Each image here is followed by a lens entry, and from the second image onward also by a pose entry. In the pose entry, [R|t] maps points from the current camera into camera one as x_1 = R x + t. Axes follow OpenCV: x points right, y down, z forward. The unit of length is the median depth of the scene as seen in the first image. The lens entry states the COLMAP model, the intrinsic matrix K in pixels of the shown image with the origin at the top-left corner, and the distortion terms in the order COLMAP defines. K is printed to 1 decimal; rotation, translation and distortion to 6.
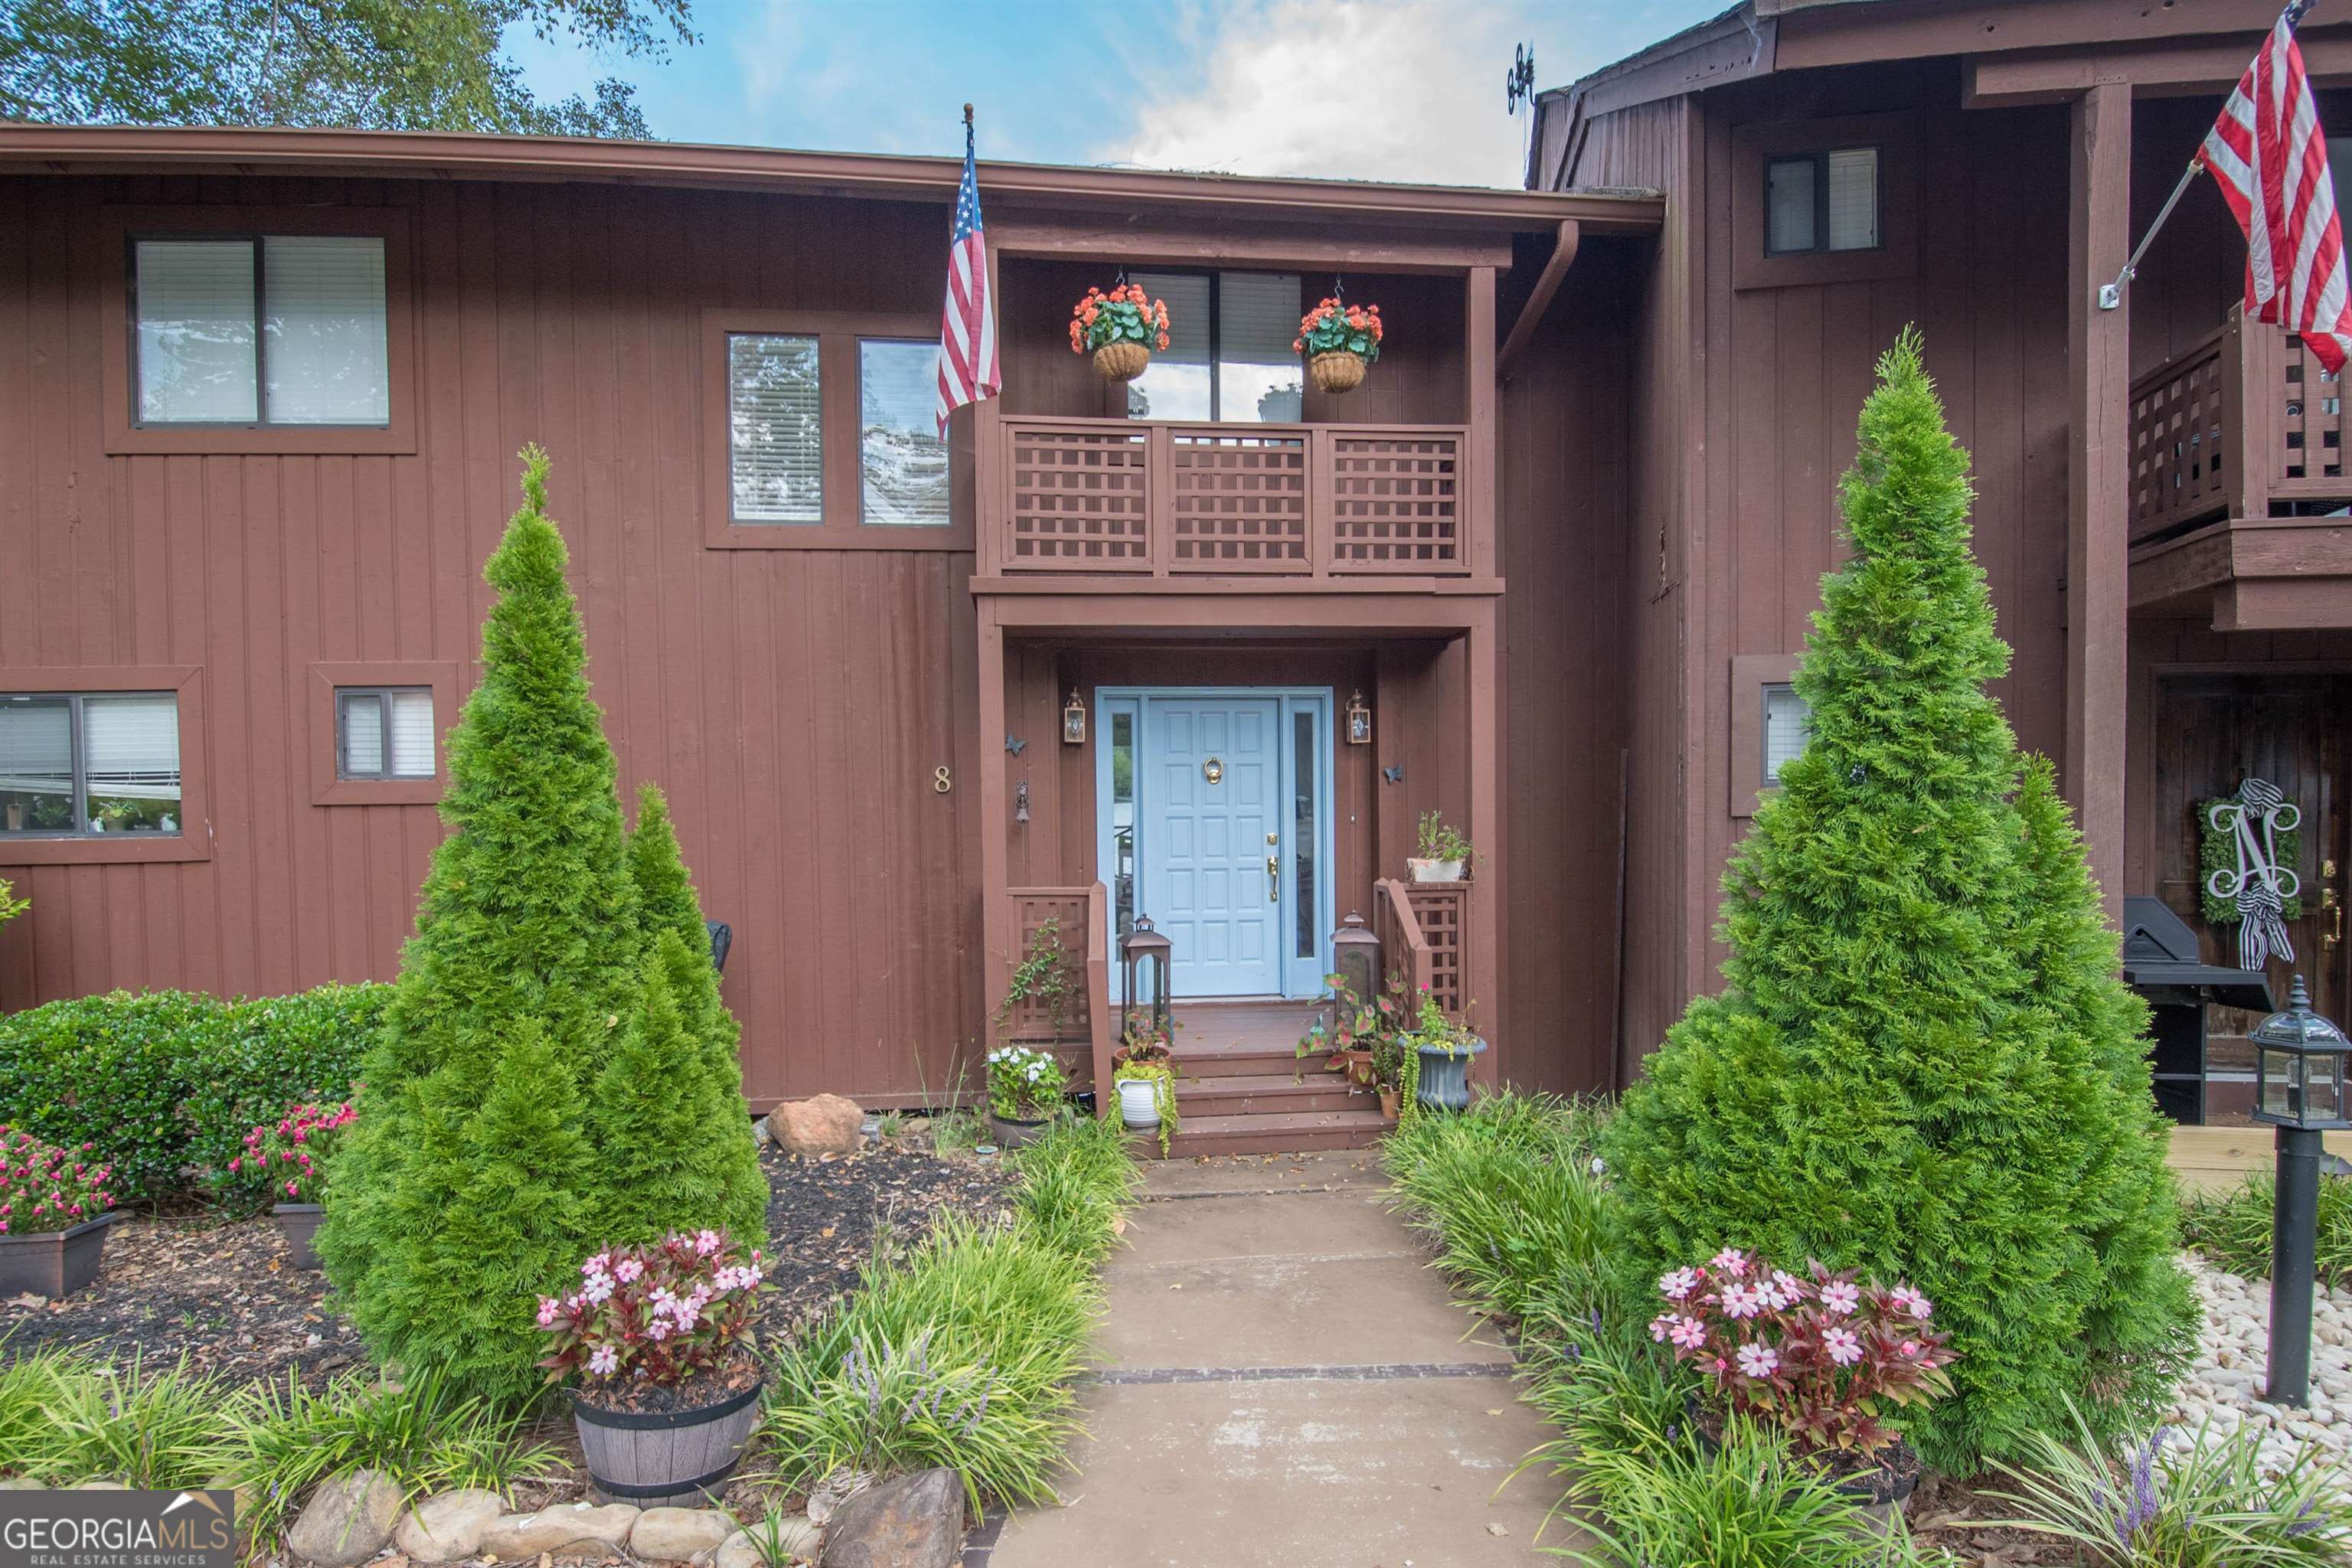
lens RADIAL K [[1227.0, 0, 1176.0], [0, 1227.0, 784.0], [0, 0, 1]] dist [-0.000842, -0.000170]
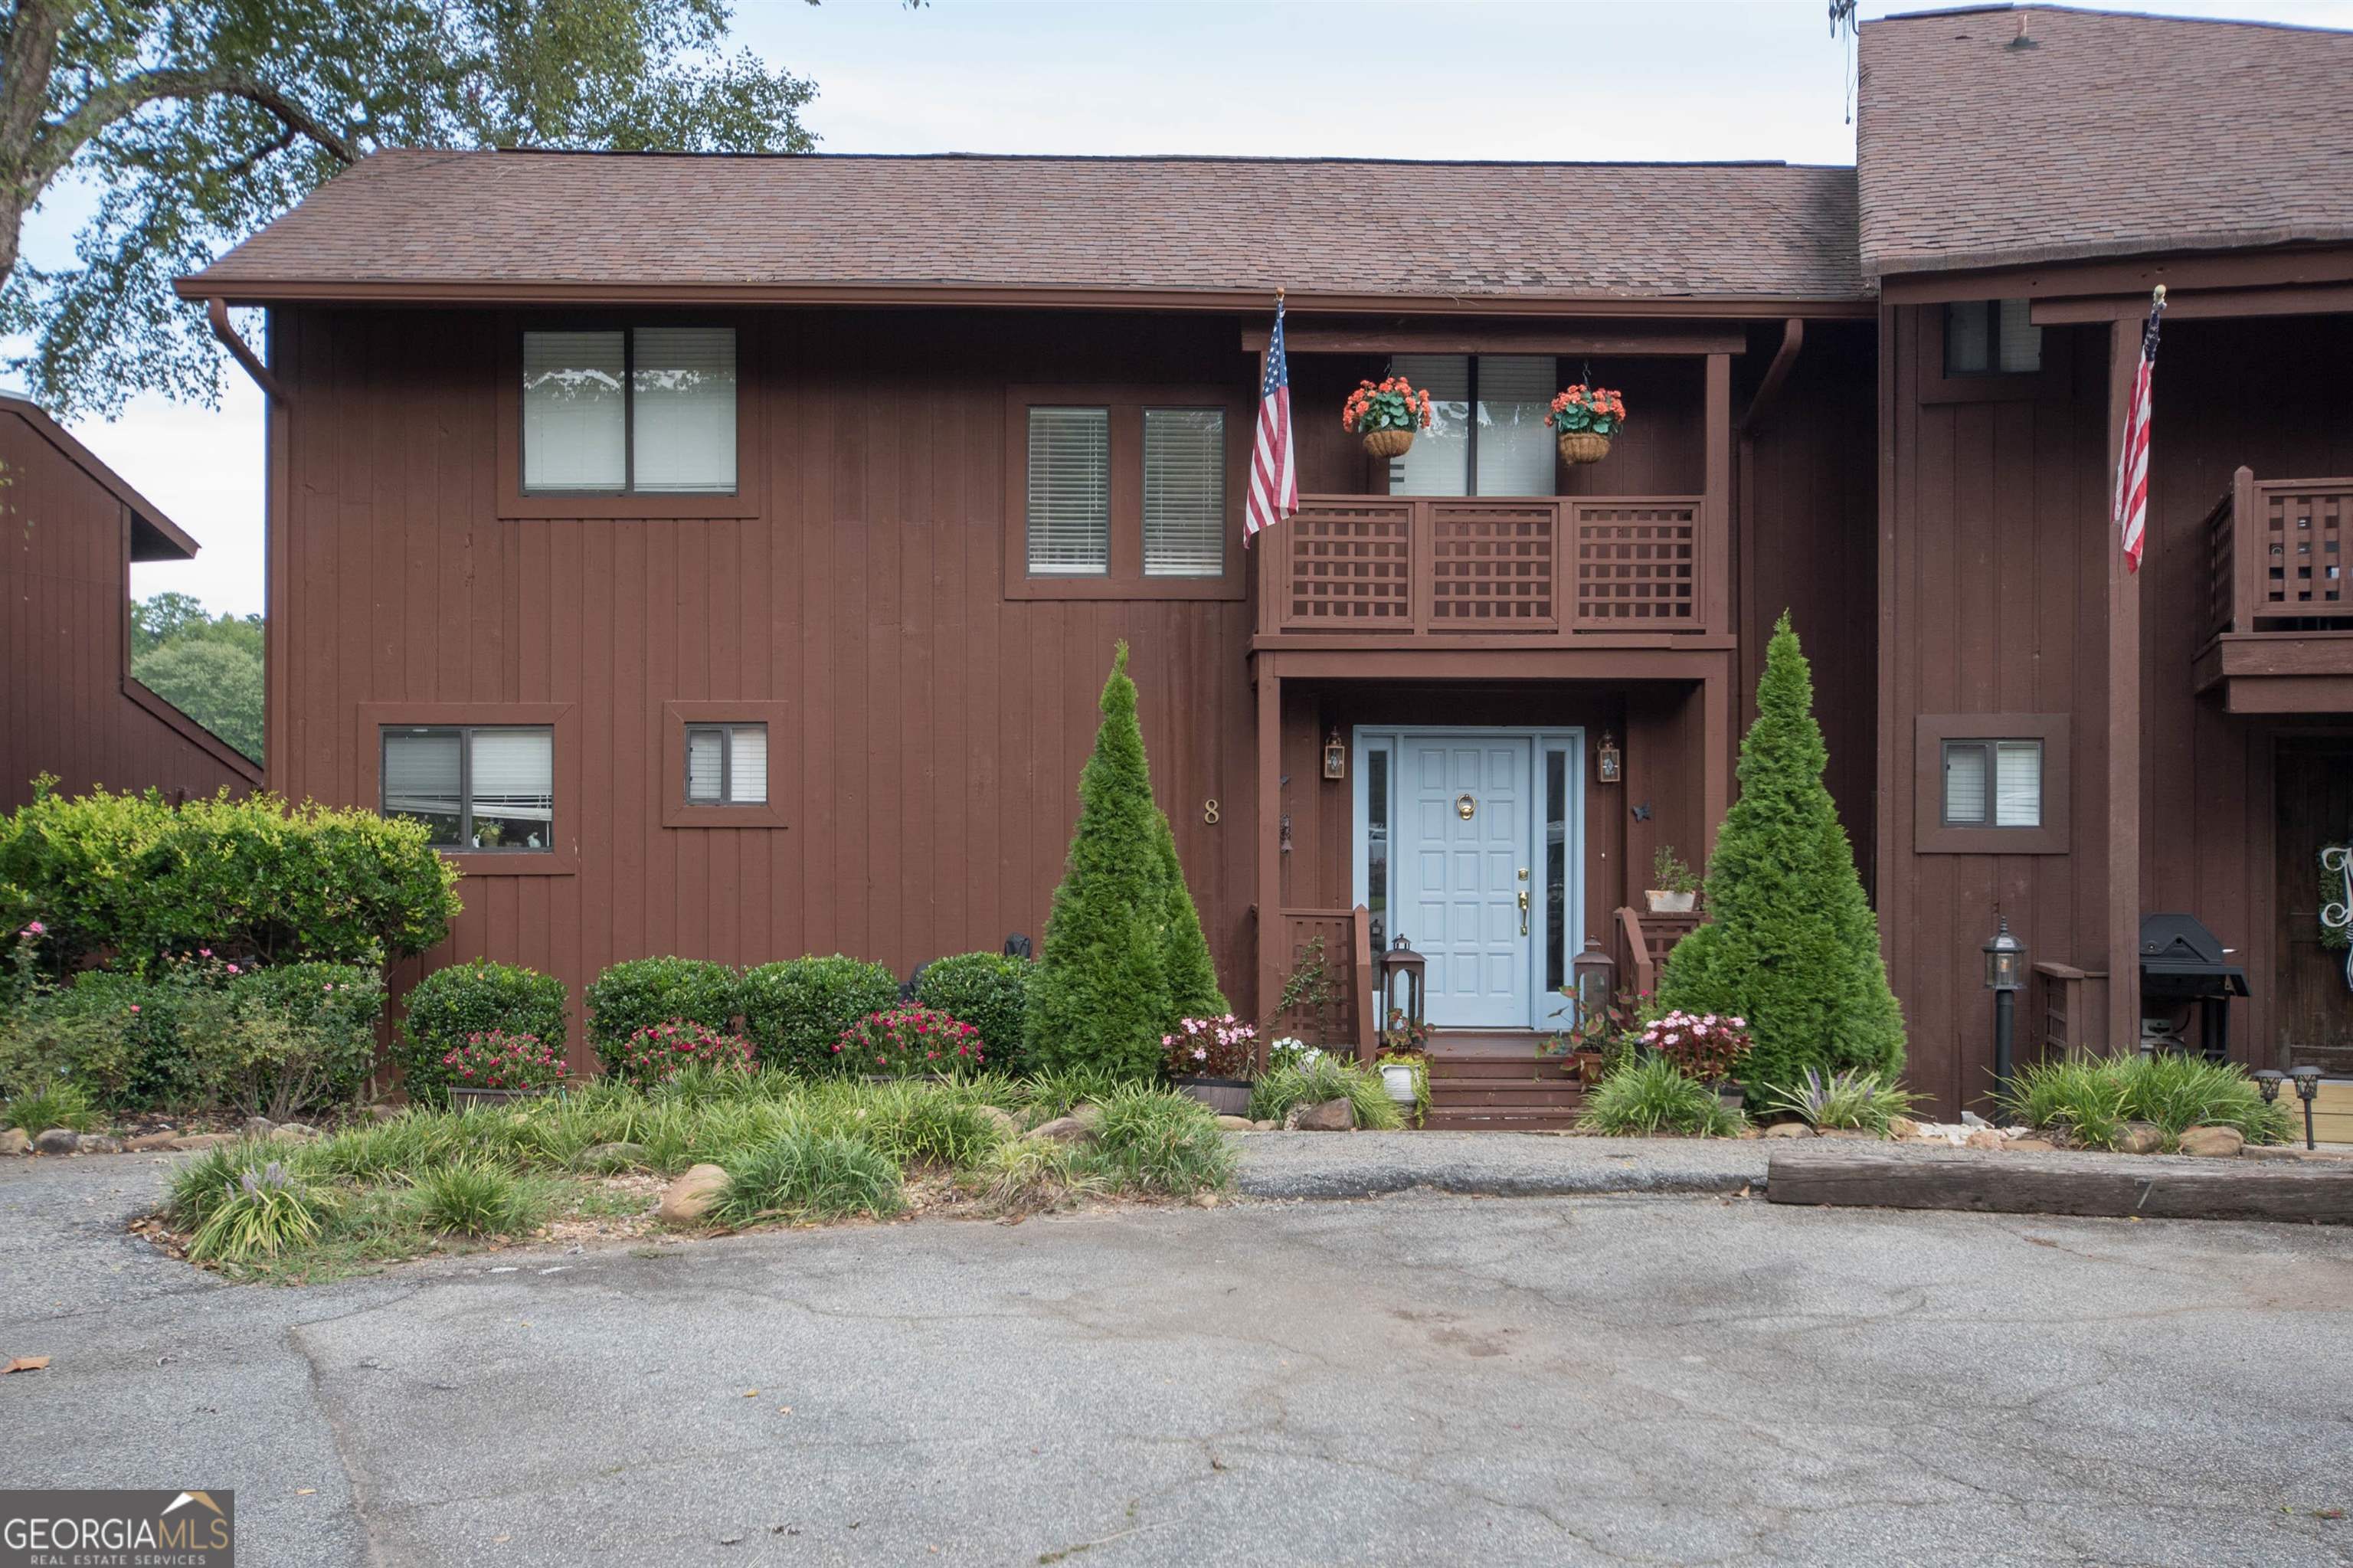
lens RADIAL K [[2396.5, 0, 1176.5], [0, 2396.5, 784.0], [0, 0, 1]] dist [0.112976, -0.459718]
pose [[0.995653, 0.012717, -0.092270, -0.029984], [-0.014392, 0.999743, -0.017513, 0.010134], [0.092024, 0.018765, 0.995580, -1.192011]]
